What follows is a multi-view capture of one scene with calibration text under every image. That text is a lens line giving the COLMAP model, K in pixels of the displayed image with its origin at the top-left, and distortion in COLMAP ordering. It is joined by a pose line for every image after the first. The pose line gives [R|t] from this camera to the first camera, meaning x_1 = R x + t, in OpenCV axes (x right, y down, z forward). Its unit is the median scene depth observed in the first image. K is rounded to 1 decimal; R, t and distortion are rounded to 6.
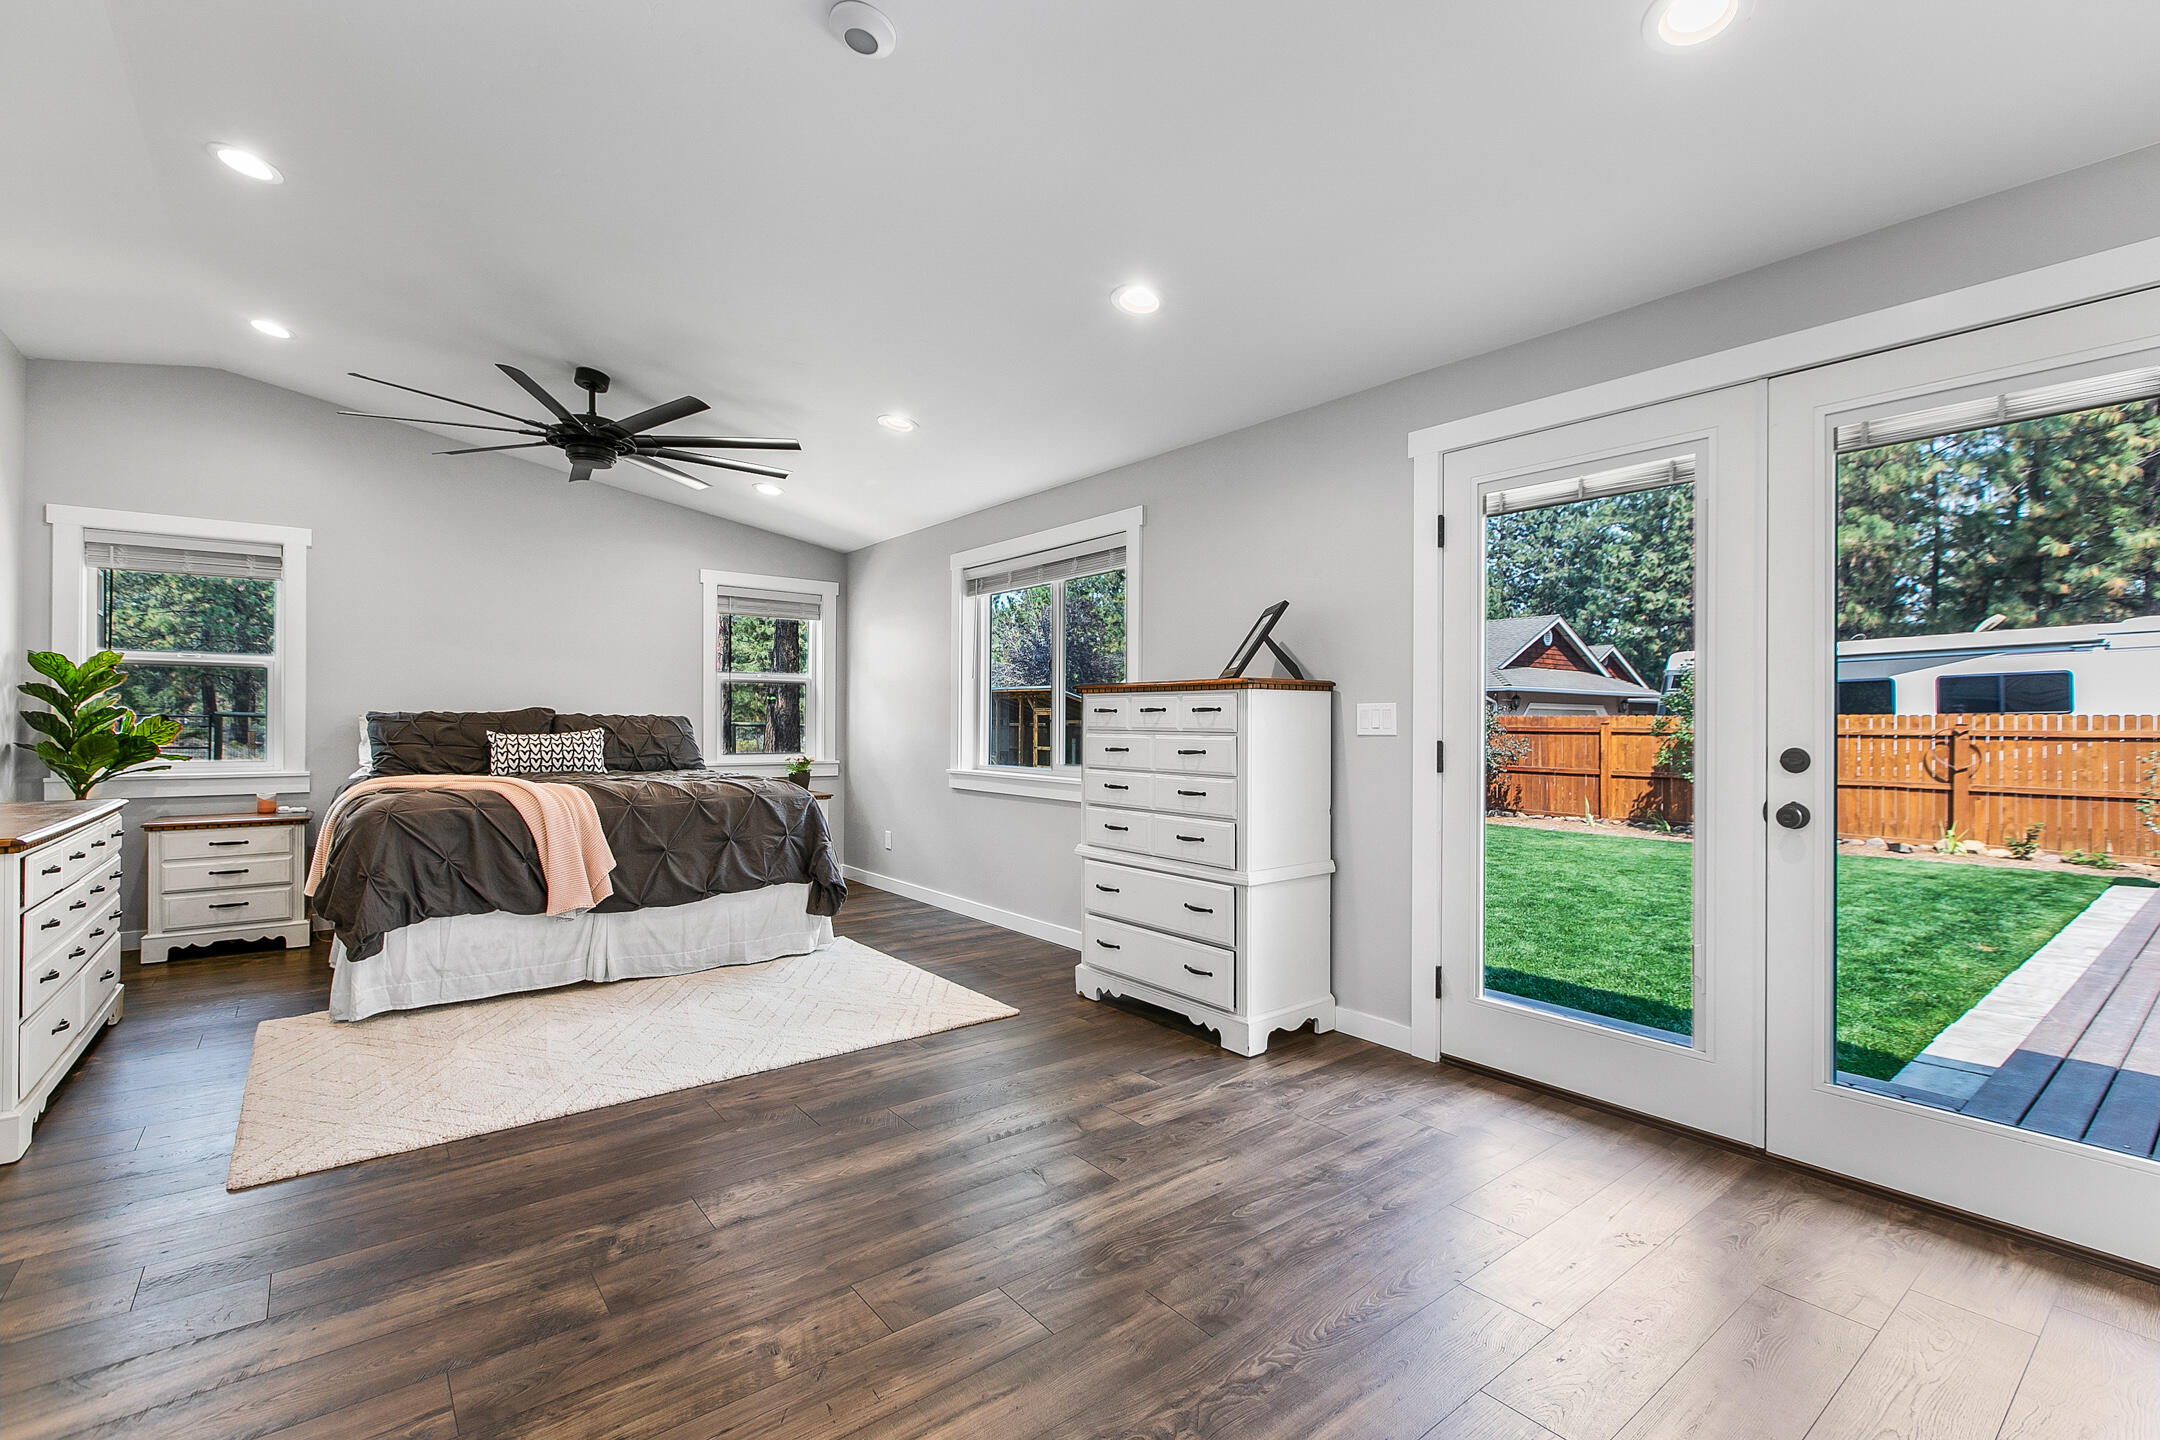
lens RADIAL K [[985.3, 0, 1109.4], [0, 985.3, 704.9], [0, 0, 1]] dist [0.012417, -0.001207]
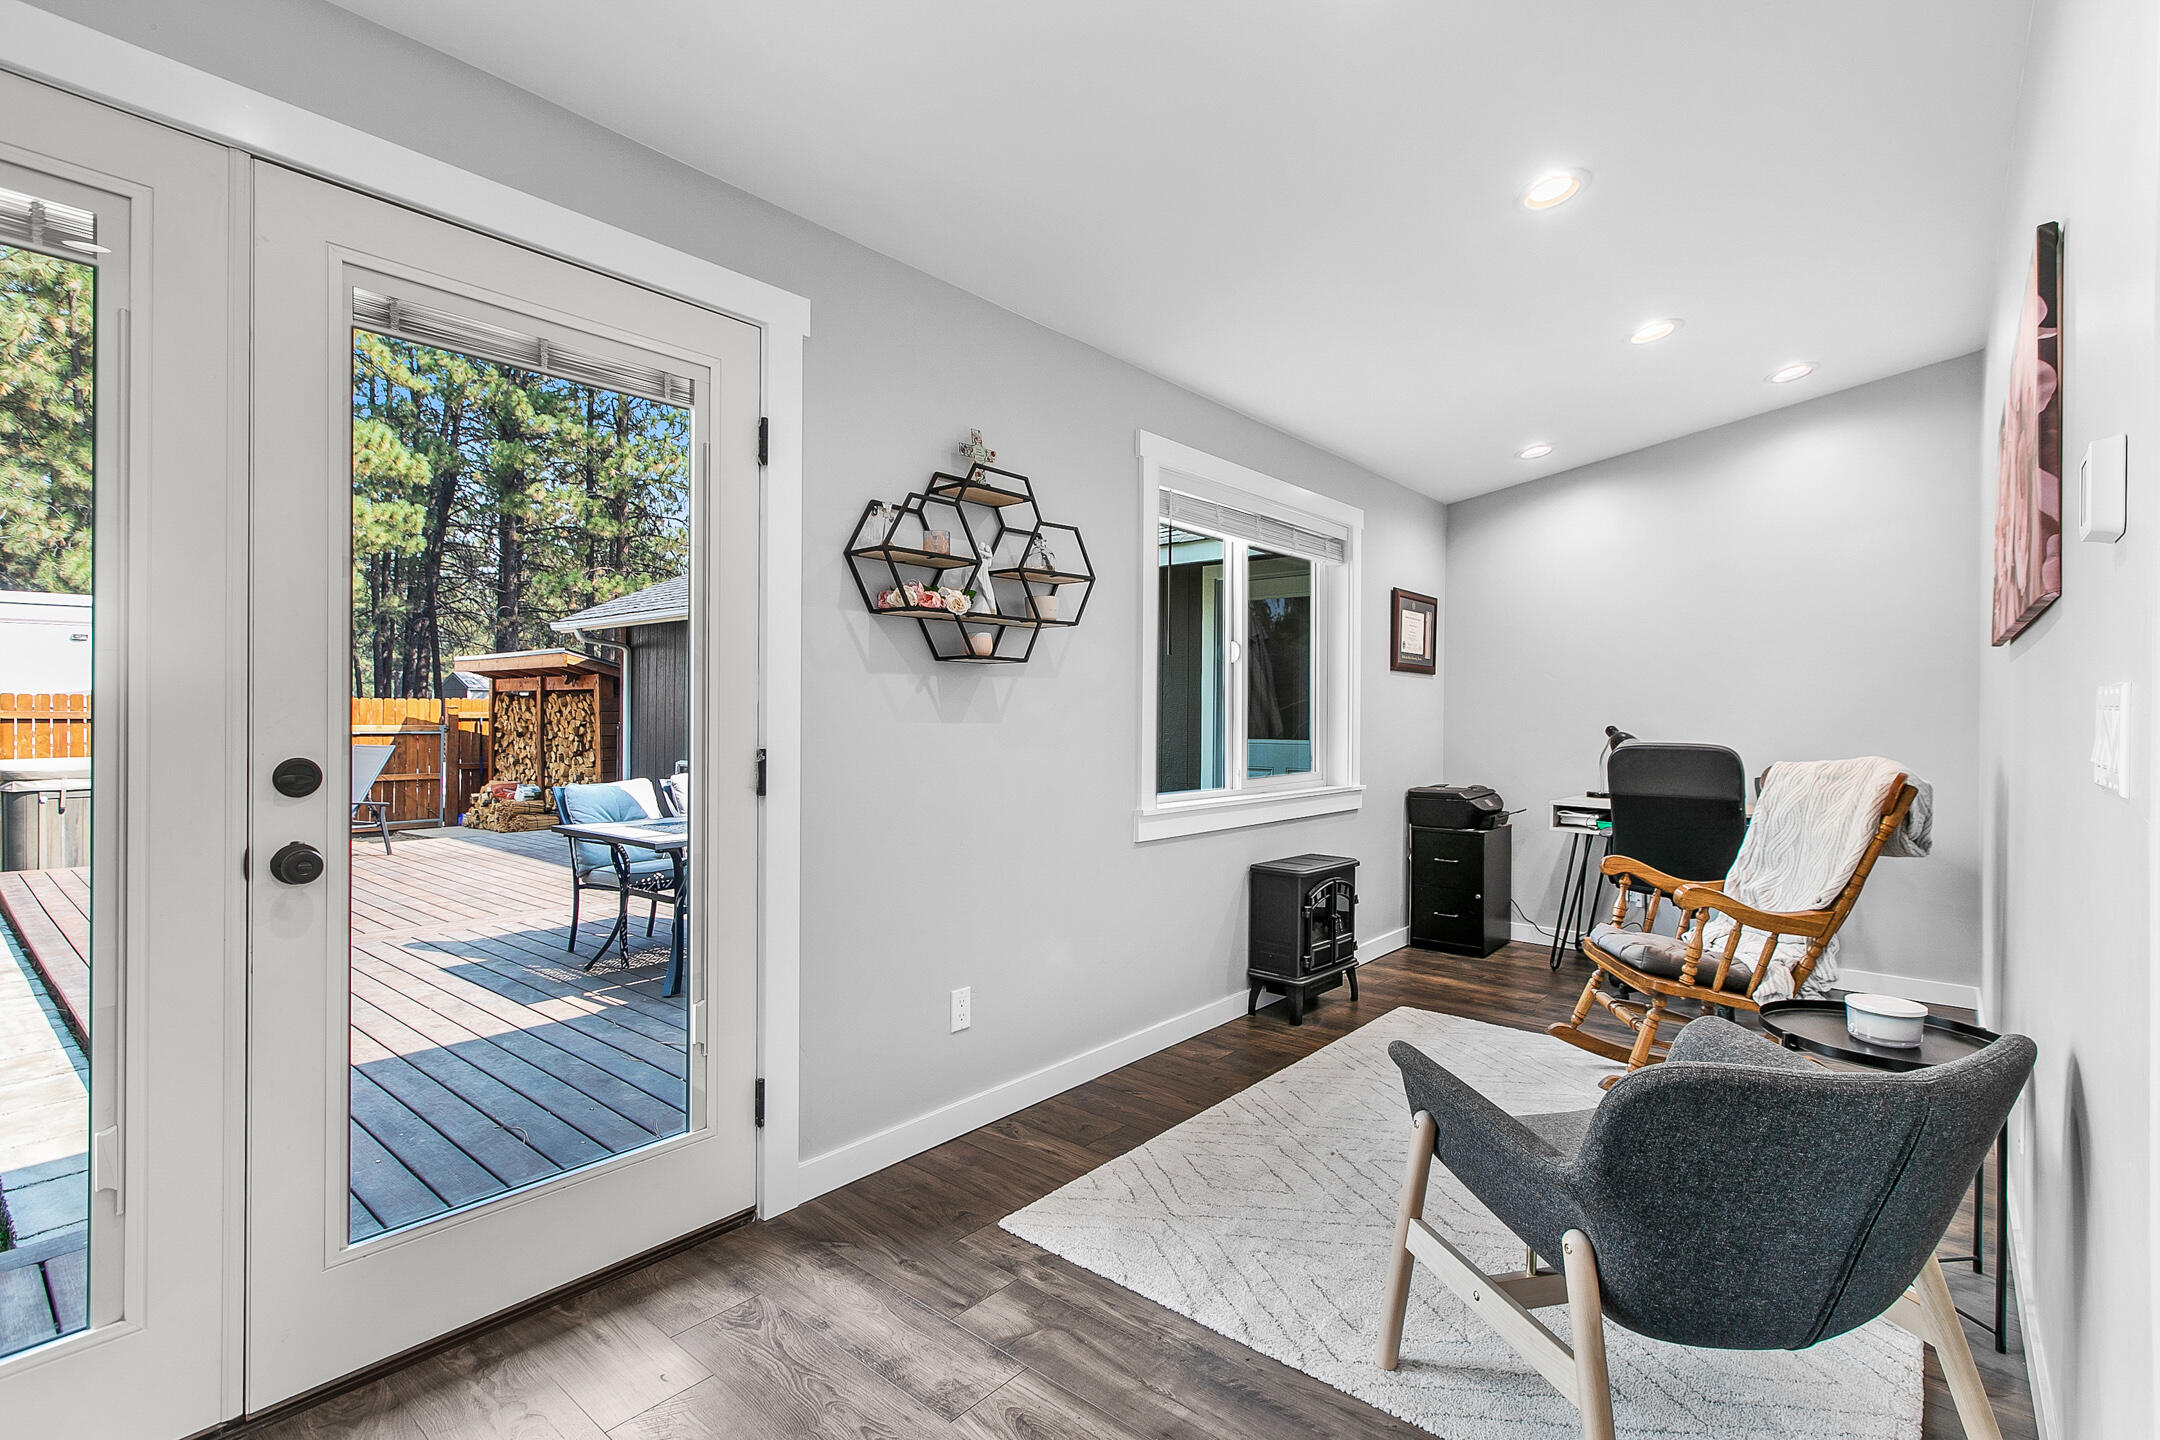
lens RADIAL K [[985.3, 0, 1081.9], [0, 985.3, 708.0], [0, 0, 1]] dist [0.012417, -0.001207]
pose [[-0.196024, -0.000841, 0.980599, -0.027659], [-0.027412, 0.999614, -0.004622, -0.000104], [-0.980216, -0.027786, -0.195971, 0.418938]]
